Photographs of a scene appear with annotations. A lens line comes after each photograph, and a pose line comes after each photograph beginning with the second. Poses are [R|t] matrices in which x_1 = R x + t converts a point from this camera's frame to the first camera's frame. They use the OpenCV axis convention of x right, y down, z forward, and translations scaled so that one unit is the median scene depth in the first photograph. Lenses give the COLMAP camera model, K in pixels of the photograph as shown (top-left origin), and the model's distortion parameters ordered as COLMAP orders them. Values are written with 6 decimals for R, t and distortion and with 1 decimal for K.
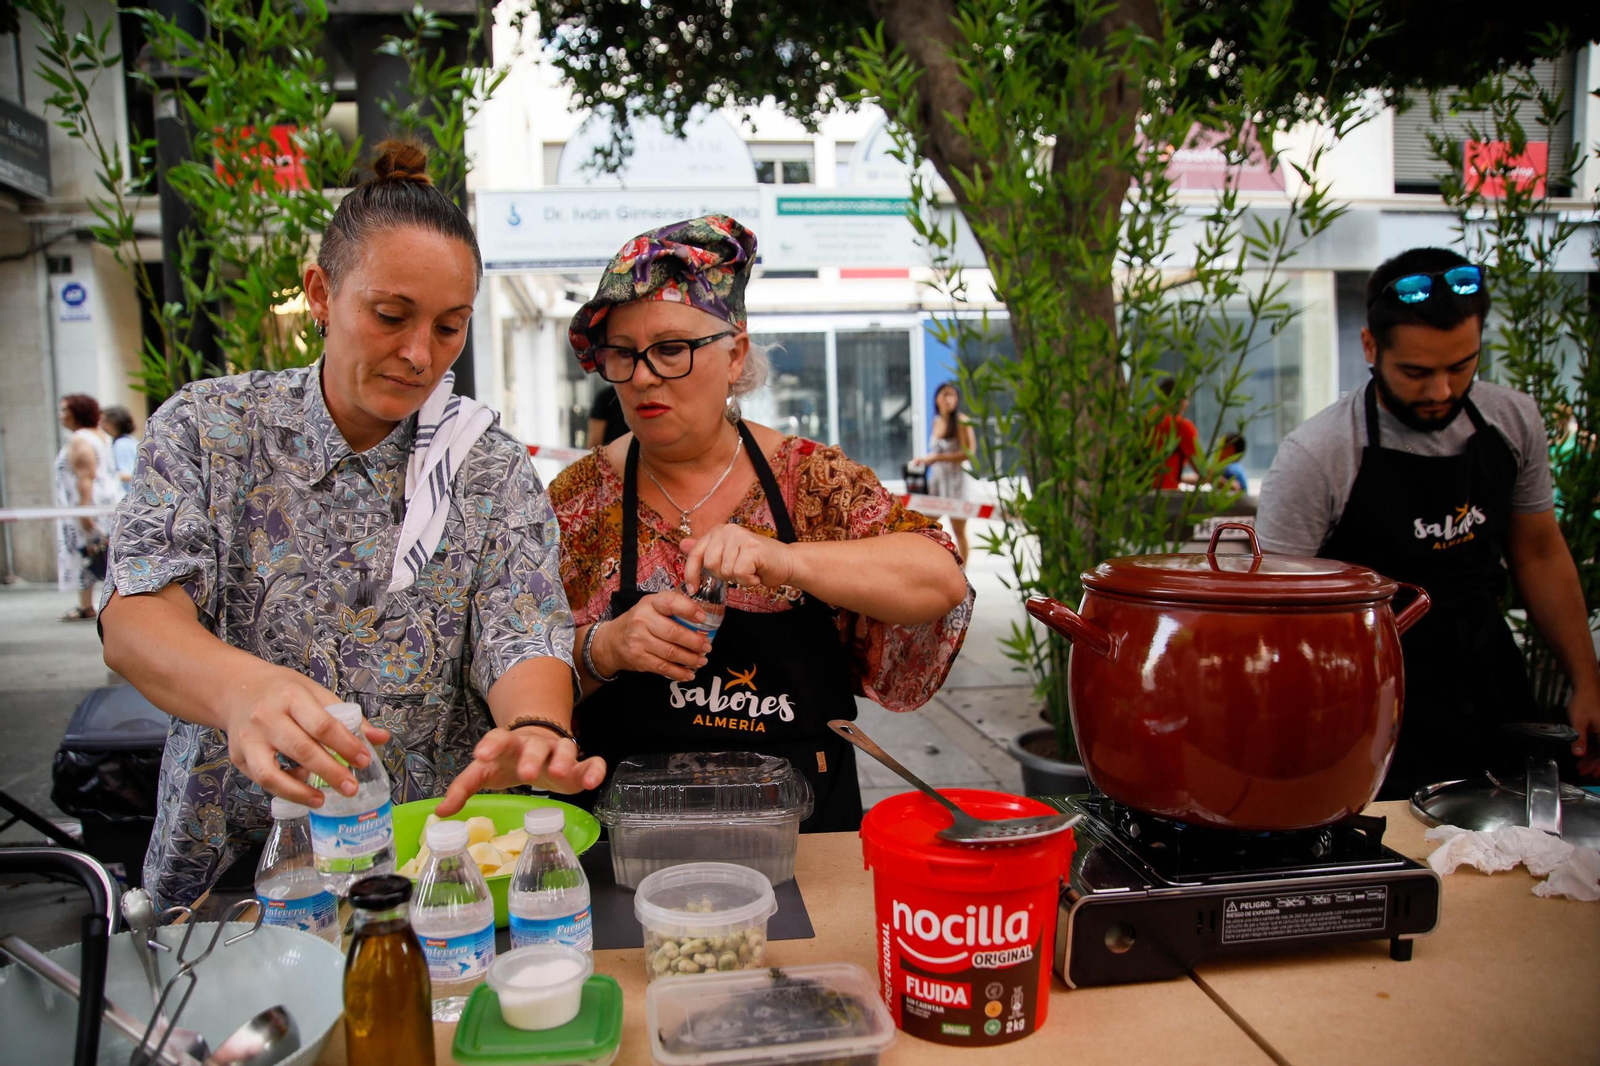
lens RADIAL K [[1108.2, 0, 789.9], [0, 1108.2, 533.9], [0, 0, 1]] dist [-0.111116, 0.072452]
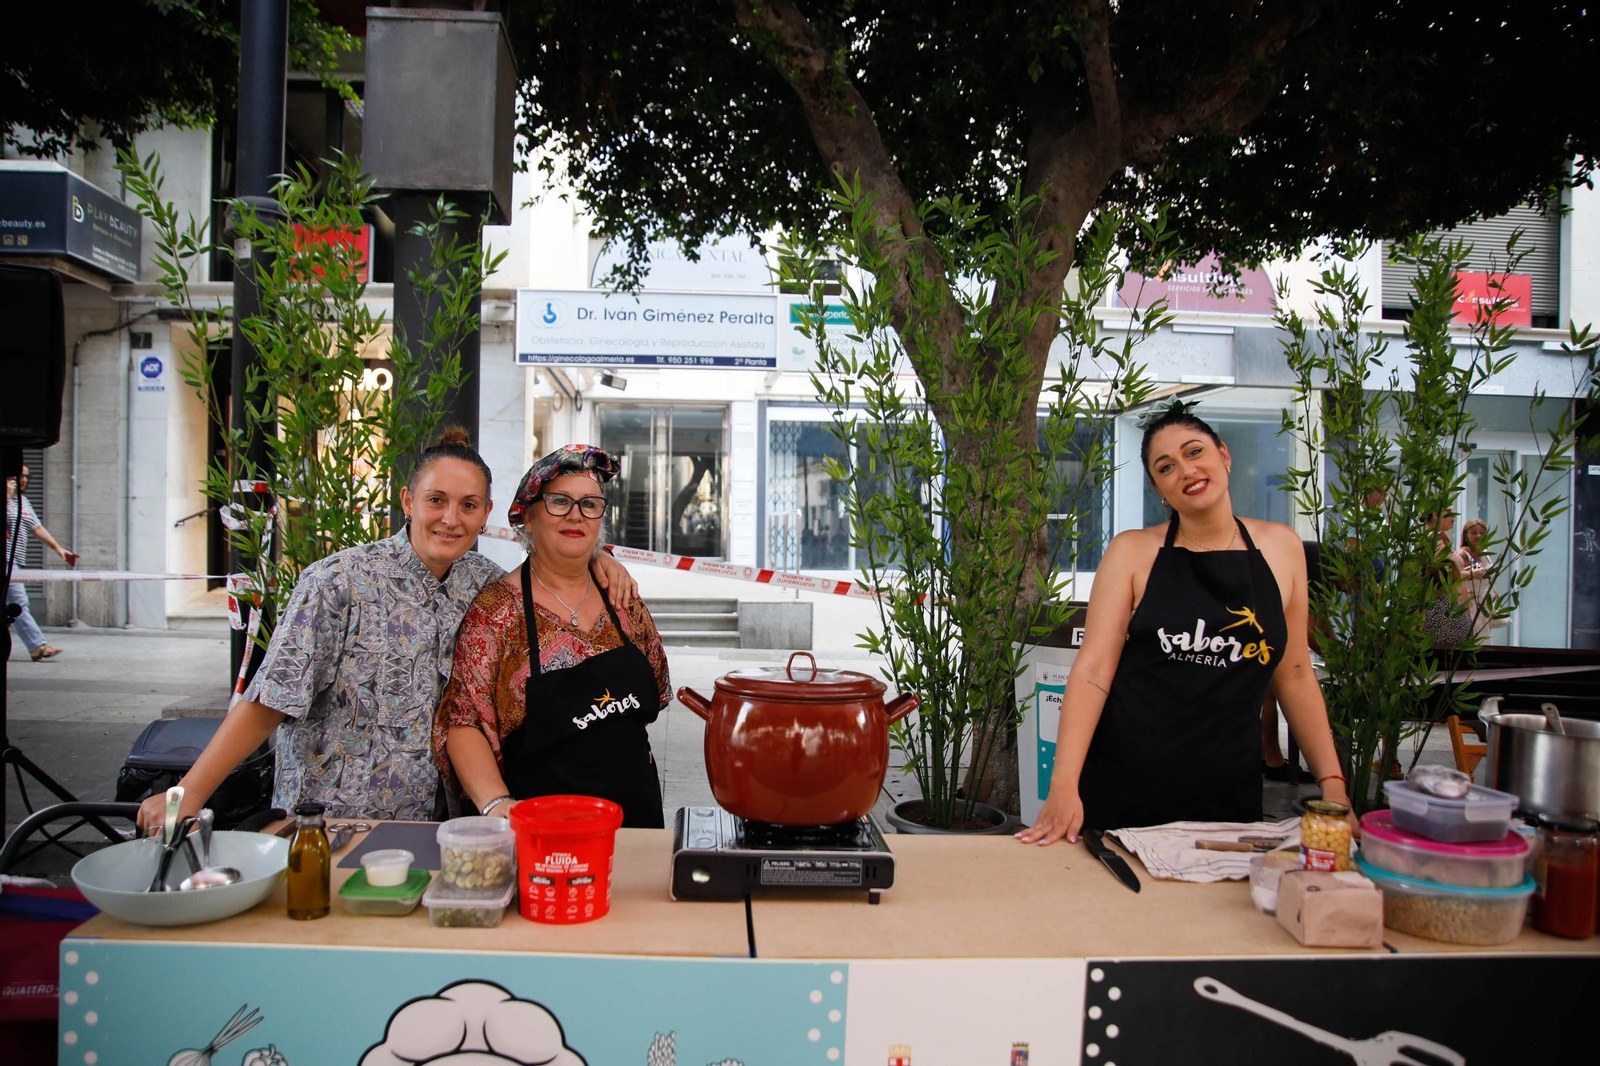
lens RADIAL K [[1108.2, 0, 790.0], [0, 1108.2, 537.5], [0, 0, 1]] dist [-0.111116, 0.072452]
pose [[0.998223, 0.045279, -0.038744, 0.065109], [-0.047726, 0.996760, -0.064750, -0.011569], [0.035686, 0.066484, 0.997149, -0.117834]]
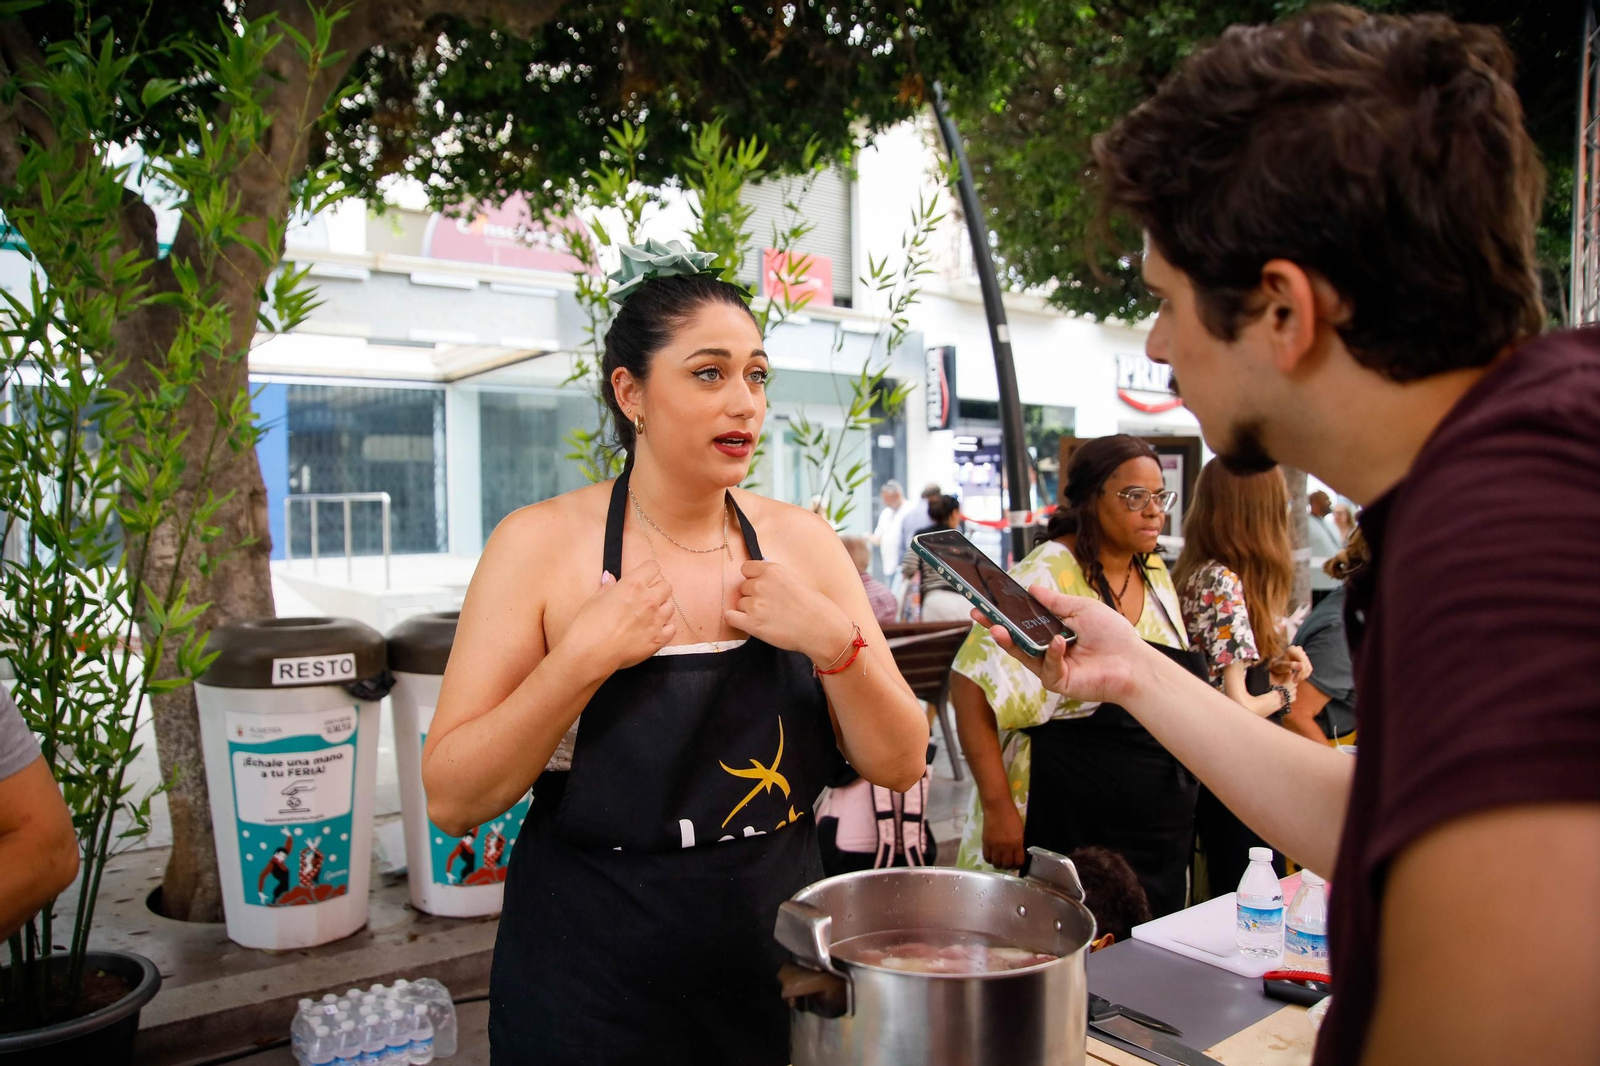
lens RADIAL K [[1108.2, 0, 787.9], [0, 1108.2, 540.4], [0, 0, 1]] dist [-0.111116, 0.072452]
pose [[0.866112, 0.001963, 0.499846, 0.178381], [0.024752, 0.998597, -0.046813, -0.033108], [-0.499236, 0.052917, 0.864848, 0.058425]]
